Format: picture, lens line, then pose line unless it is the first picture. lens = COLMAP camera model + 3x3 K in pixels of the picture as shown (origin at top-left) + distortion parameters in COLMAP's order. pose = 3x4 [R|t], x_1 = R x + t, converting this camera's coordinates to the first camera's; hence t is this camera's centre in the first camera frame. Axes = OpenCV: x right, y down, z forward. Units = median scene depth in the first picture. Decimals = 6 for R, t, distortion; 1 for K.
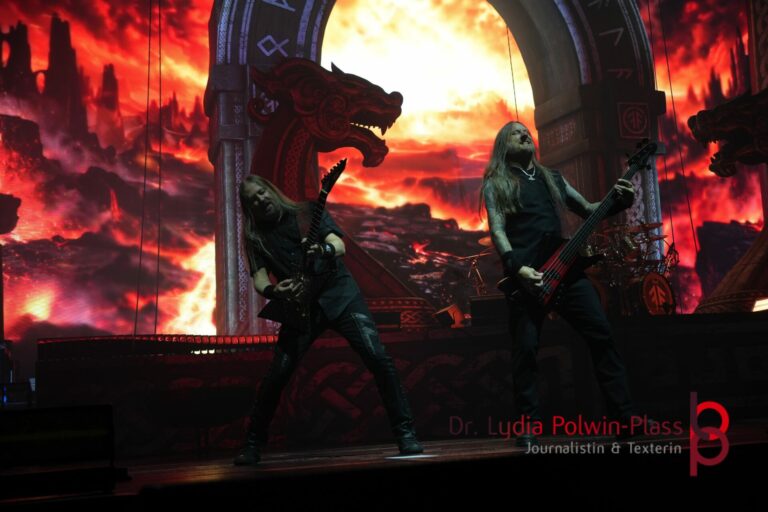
lens RADIAL K [[1028.6, 0, 389.6], [0, 1028.6, 253.5], [0, 0, 1]] dist [0.044702, 0.000000]
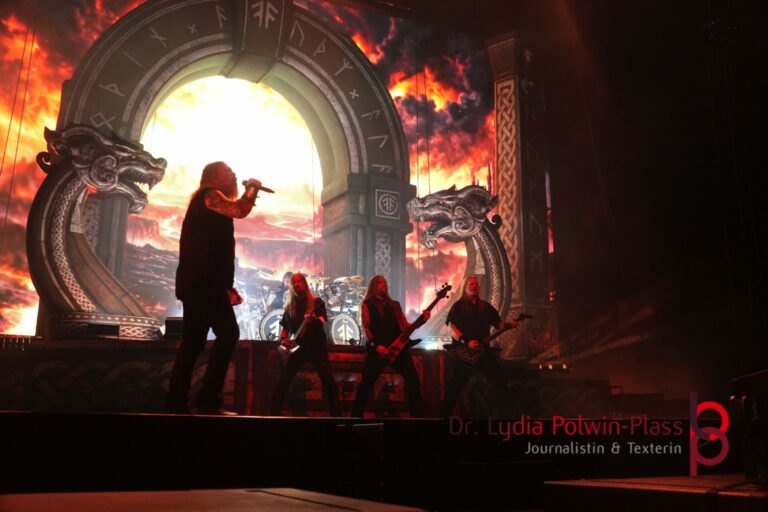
lens RADIAL K [[773.1, 0, 390.8], [0, 773.1, 251.9], [0, 0, 1]] dist [-0.086305, 0.000000]
pose [[0.992305, 0.085552, 0.089509, 0.158329], [-0.078377, 0.993643, -0.080817, 0.010443], [-0.095854, 0.073180, 0.992702, 0.025011]]
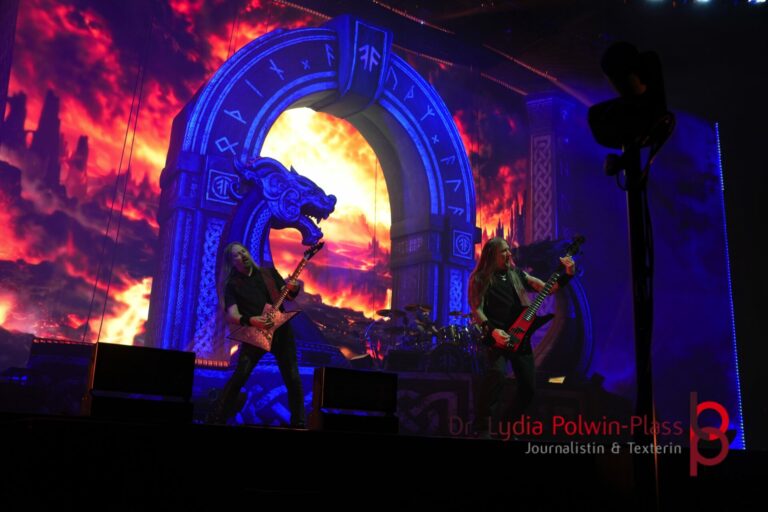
lens RADIAL K [[773.1, 0, 391.8], [0, 773.1, 255.0], [0, 0, 1]] dist [-0.086305, 0.000000]
pose [[0.955980, 0.160901, 0.245383, -0.117193], [-0.135723, 0.983887, -0.116387, 0.022881], [-0.260156, 0.077960, 0.962414, -0.002964]]
